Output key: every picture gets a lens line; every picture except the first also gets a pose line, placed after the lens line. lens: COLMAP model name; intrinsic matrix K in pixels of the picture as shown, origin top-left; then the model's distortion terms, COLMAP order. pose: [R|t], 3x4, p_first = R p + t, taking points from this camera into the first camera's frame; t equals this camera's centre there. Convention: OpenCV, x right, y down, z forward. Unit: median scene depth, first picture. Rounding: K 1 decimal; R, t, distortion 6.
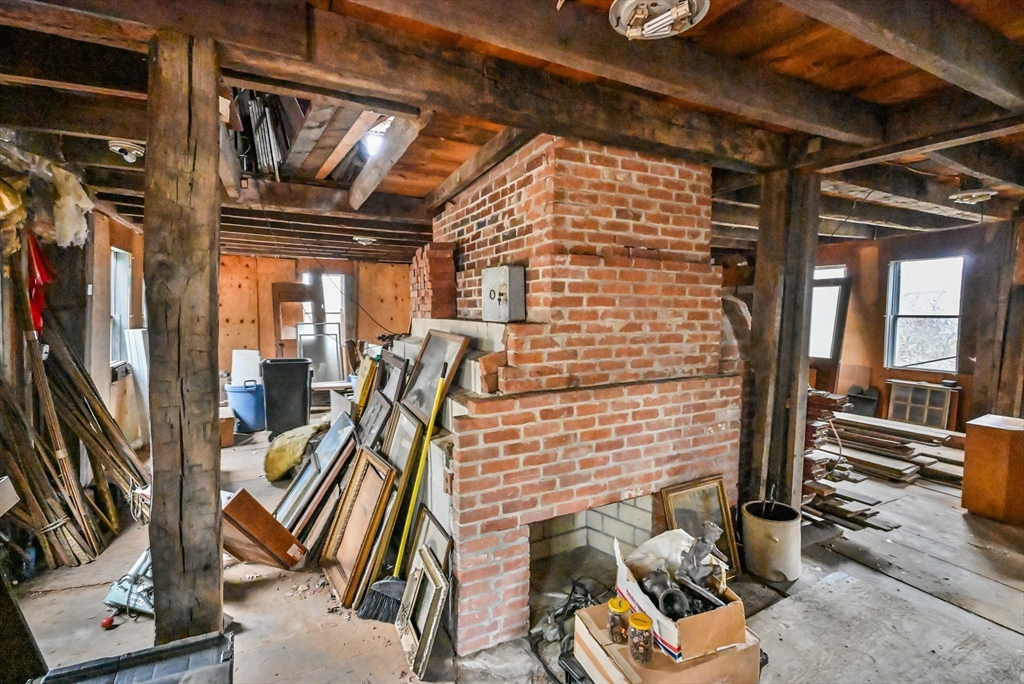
lens RADIAL K [[460.7, 0, 512.1], [0, 460.7, 340.7], [0, 0, 1]] dist [-0.001289, -0.004144]
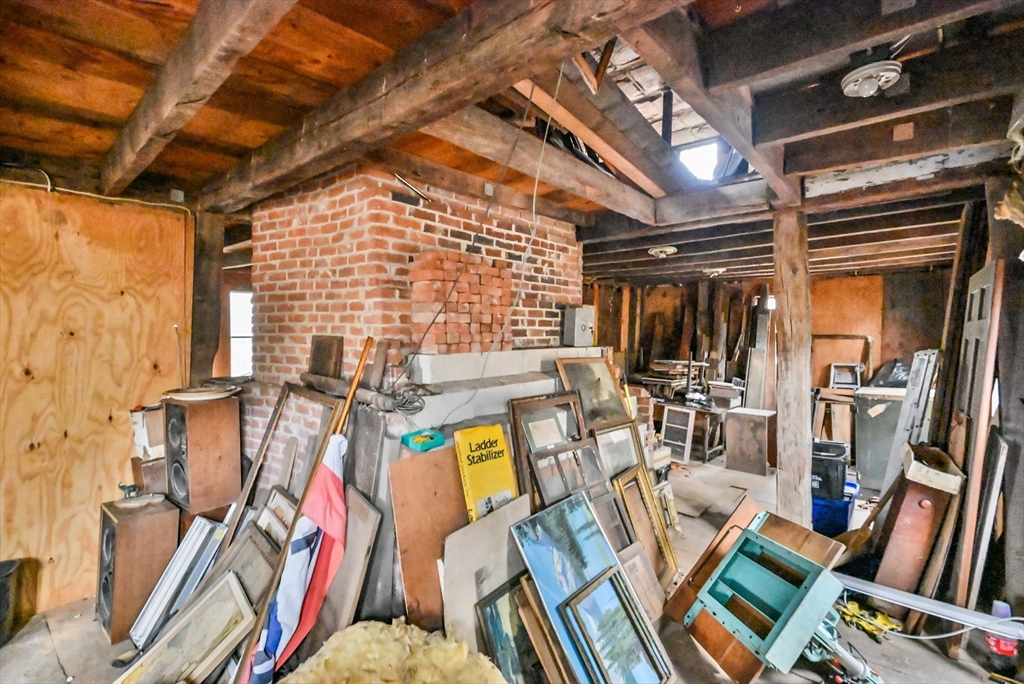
lens RADIAL K [[460.7, 0, 504.3], [0, 460.7, 339.5], [0, 0, 1]] dist [-0.001289, -0.004144]
pose [[-0.376286, -0.025796, 0.926144, -0.719650], [0.055086, 0.997221, 0.050157, -0.083195], [-0.924865, 0.069891, -0.373819, 0.995520]]
